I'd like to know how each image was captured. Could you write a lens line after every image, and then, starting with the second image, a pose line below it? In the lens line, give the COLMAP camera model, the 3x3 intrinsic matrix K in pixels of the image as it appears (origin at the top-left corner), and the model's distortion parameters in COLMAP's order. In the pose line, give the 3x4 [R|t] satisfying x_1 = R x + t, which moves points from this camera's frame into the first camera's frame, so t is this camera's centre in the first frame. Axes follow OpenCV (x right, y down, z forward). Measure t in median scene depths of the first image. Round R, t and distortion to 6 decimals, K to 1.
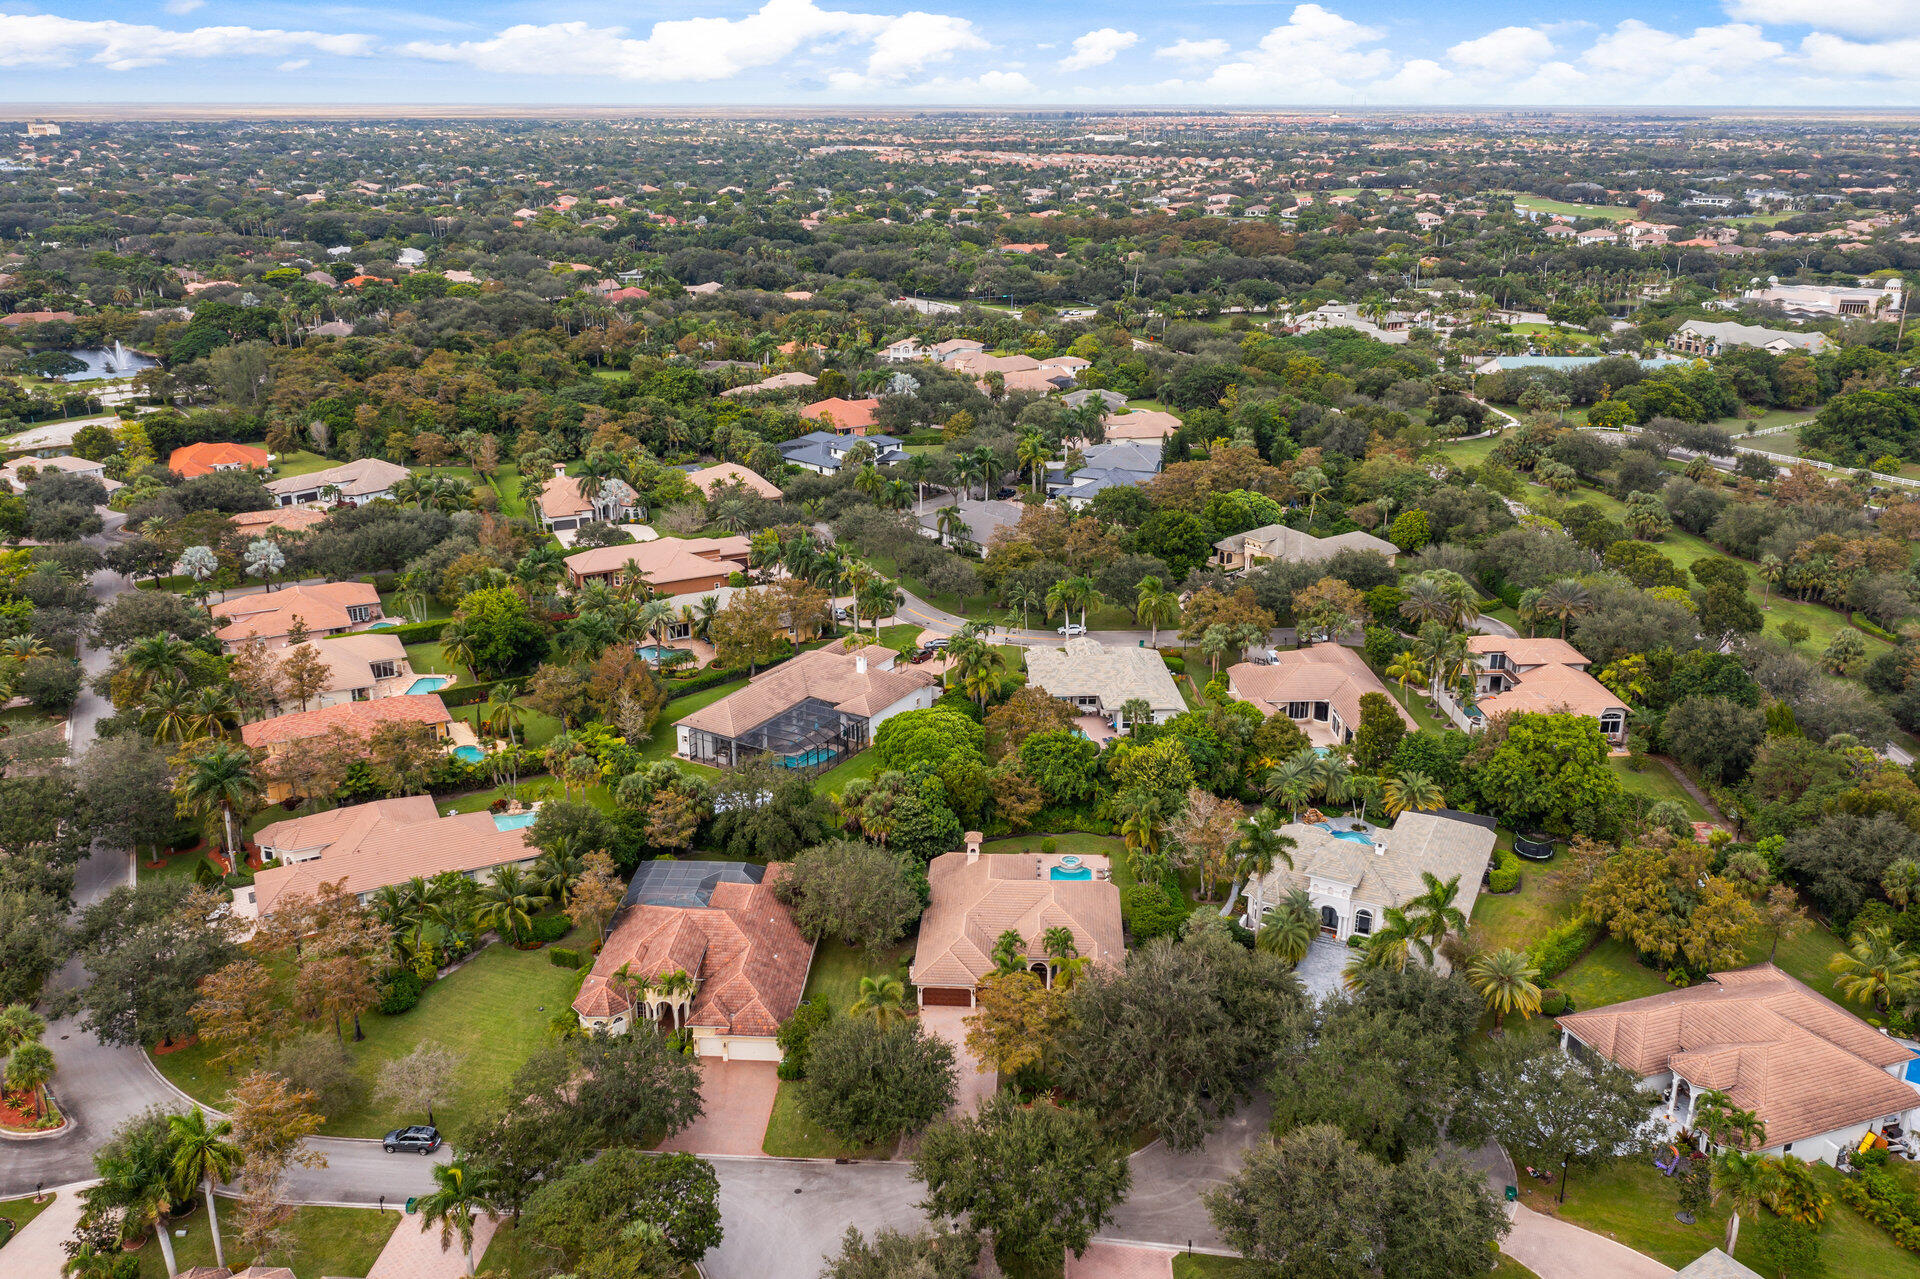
lens RADIAL K [[1490.9, 0, 959.1], [0, 1490.9, 568.8], [0, 0, 1]] dist [-0.000440, 0.001872]
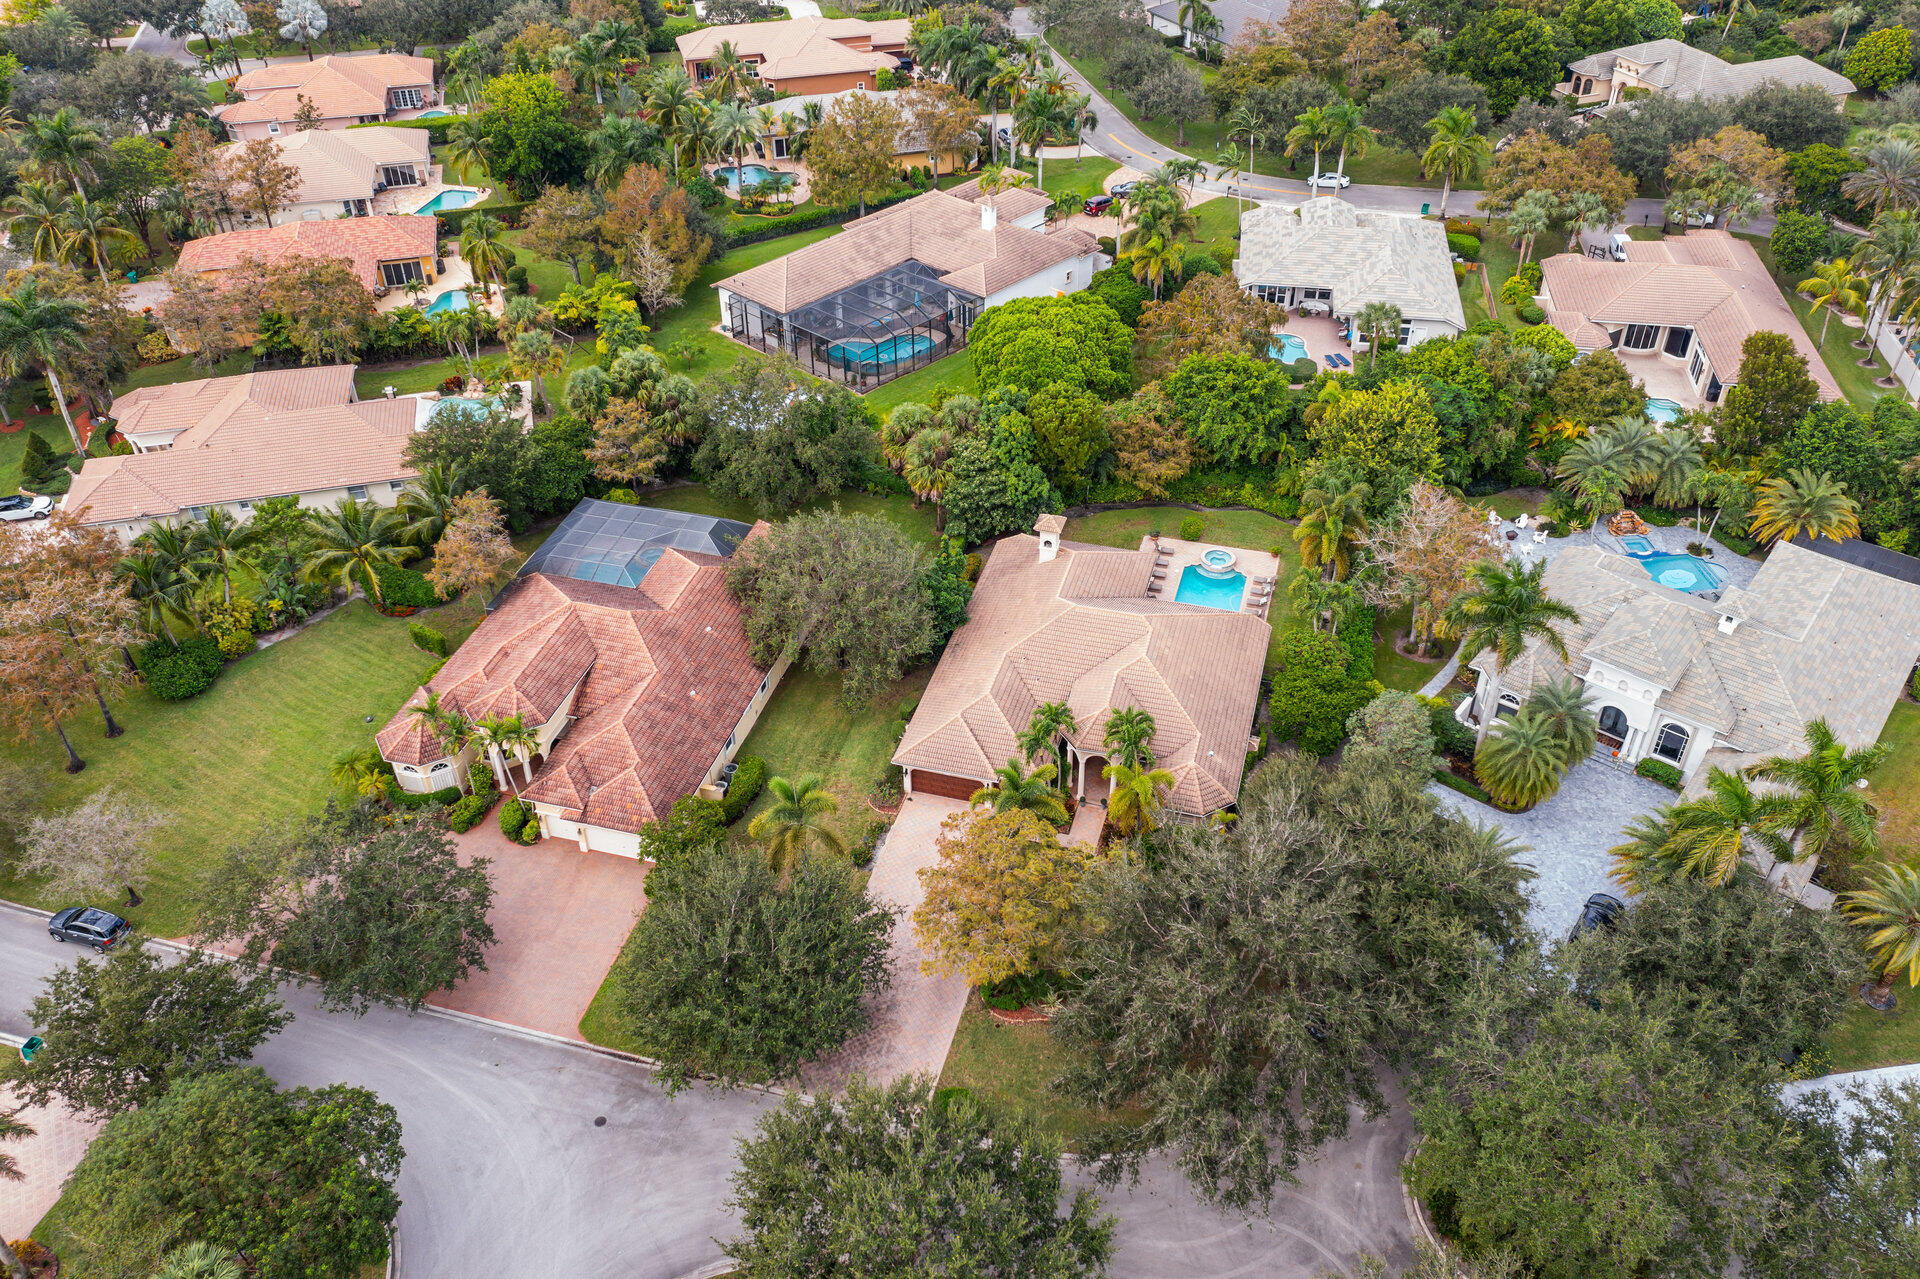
lens RADIAL K [[1490.9, 0, 959.1], [0, 1490.9, 568.8], [0, 0, 1]] dist [-0.000440, 0.001872]
pose [[0.974724, 0.118447, -0.189428, 0.075014], [-0.052356, 0.945383, 0.321731, -0.004100], [0.217190, -0.303681, 0.927689, 0.309941]]
